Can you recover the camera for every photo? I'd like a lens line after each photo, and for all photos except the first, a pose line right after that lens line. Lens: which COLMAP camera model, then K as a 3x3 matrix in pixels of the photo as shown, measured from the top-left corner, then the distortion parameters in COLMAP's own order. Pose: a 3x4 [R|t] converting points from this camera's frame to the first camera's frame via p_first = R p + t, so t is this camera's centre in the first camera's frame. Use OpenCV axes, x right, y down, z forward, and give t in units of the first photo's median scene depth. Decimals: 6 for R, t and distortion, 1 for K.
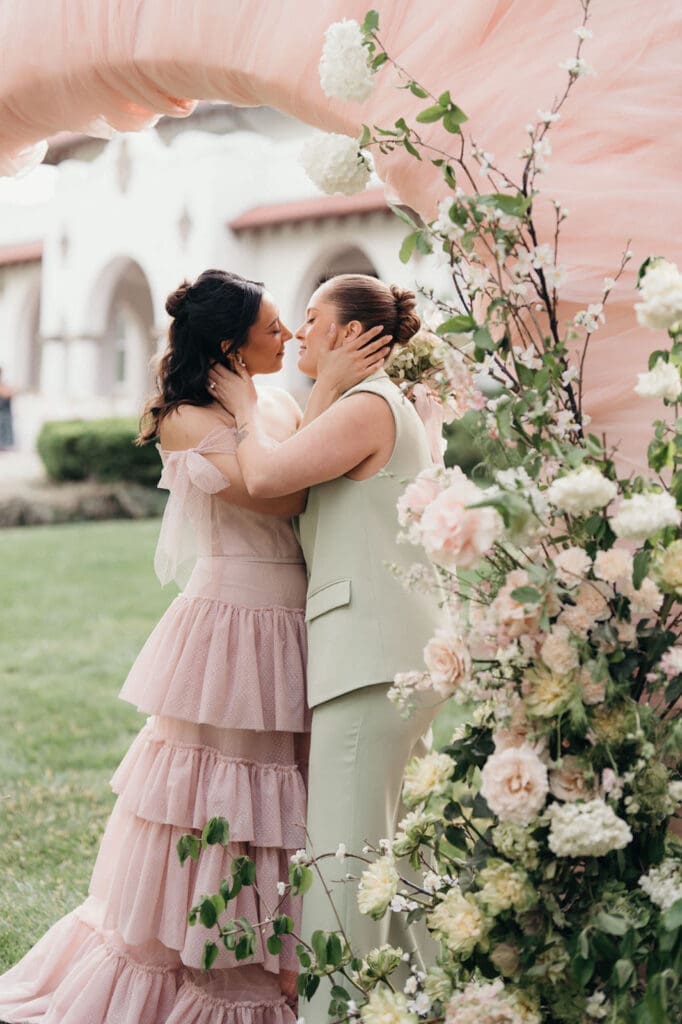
lens RADIAL K [[1653.4, 0, 369.4], [0, 1653.4, 512.1], [0, 0, 1]] dist [-0.016851, -0.062204]
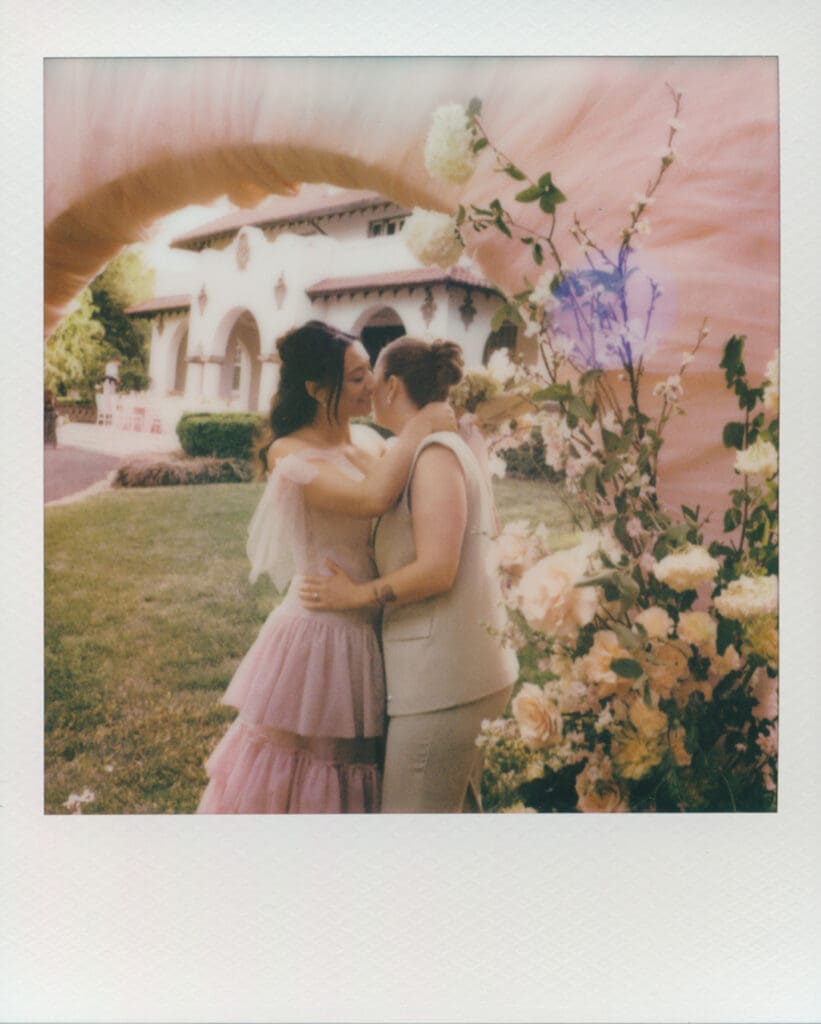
lens RADIAL K [[1009.9, 0, 412.1], [0, 1009.9, 466.2], [0, 0, 1]] dist [-0.003372, 0.000344]
pose [[0.999000, 0.035973, 0.026549, -0.048058], [-0.035834, 0.999341, -0.005710, -0.054670], [-0.026737, 0.004753, 0.999631, 0.329261]]
